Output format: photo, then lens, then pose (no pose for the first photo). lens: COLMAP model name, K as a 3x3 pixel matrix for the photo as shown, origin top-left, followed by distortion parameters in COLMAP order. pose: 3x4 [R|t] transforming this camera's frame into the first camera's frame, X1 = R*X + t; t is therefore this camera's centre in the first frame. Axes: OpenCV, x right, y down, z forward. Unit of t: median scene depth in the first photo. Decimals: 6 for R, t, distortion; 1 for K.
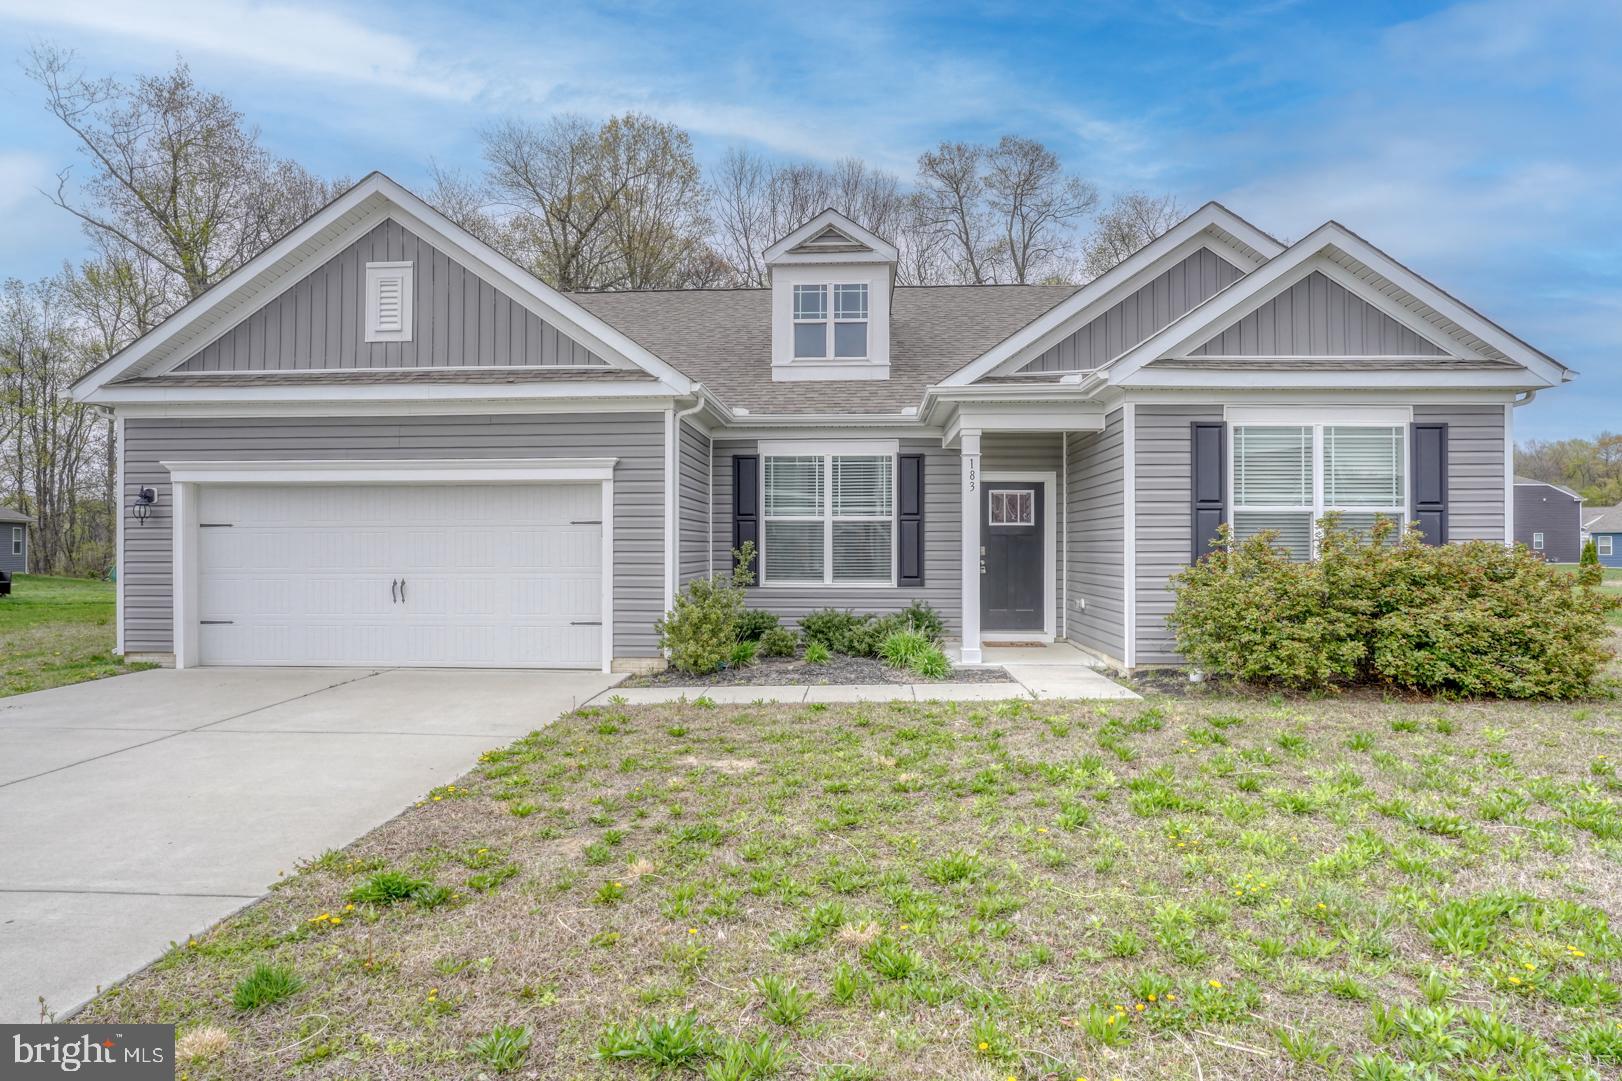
lens RADIAL K [[1055.5, 0, 816.5], [0, 1055.5, 541.8], [0, 0, 1]] dist [-0.044278, 0.036883]
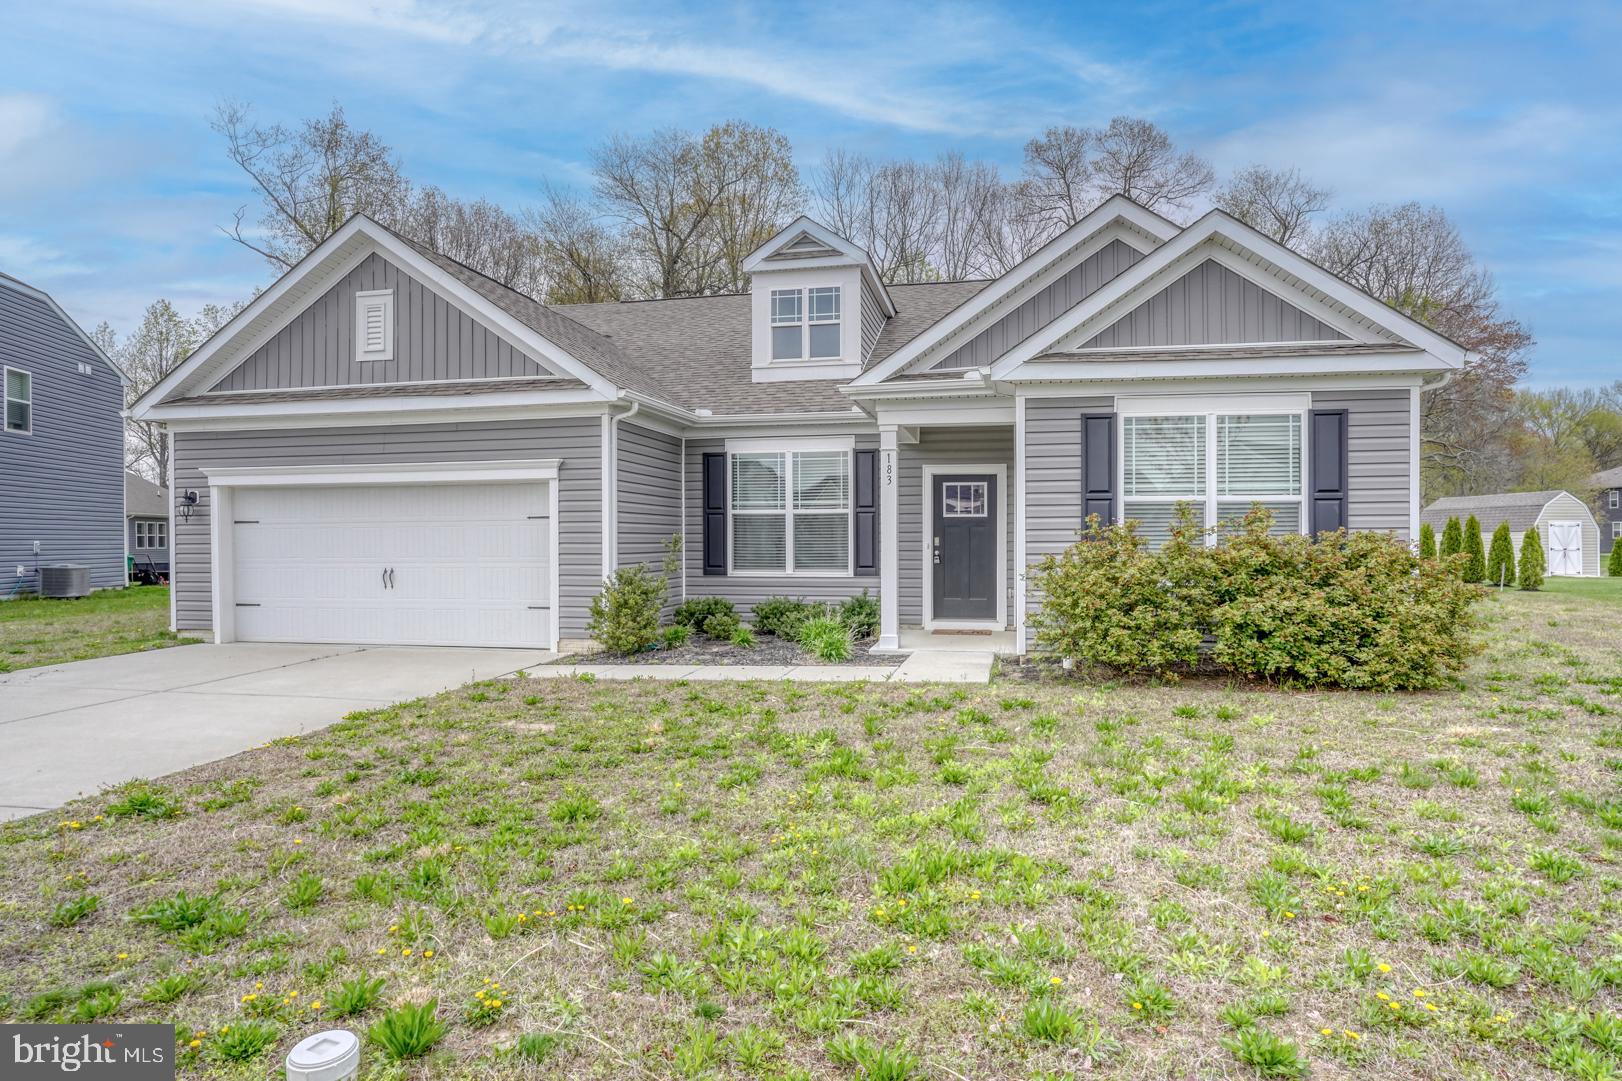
lens RADIAL K [[1055.5, 0, 815.2], [0, 1055.5, 545.4], [0, 0, 1]] dist [-0.044278, 0.036883]
pose [[0.985186, -0.002838, -0.171467, 0.259992], [0.004626, 0.999939, 0.010032, 0.001671], [0.171428, -0.010677, 0.985139, -0.046894]]
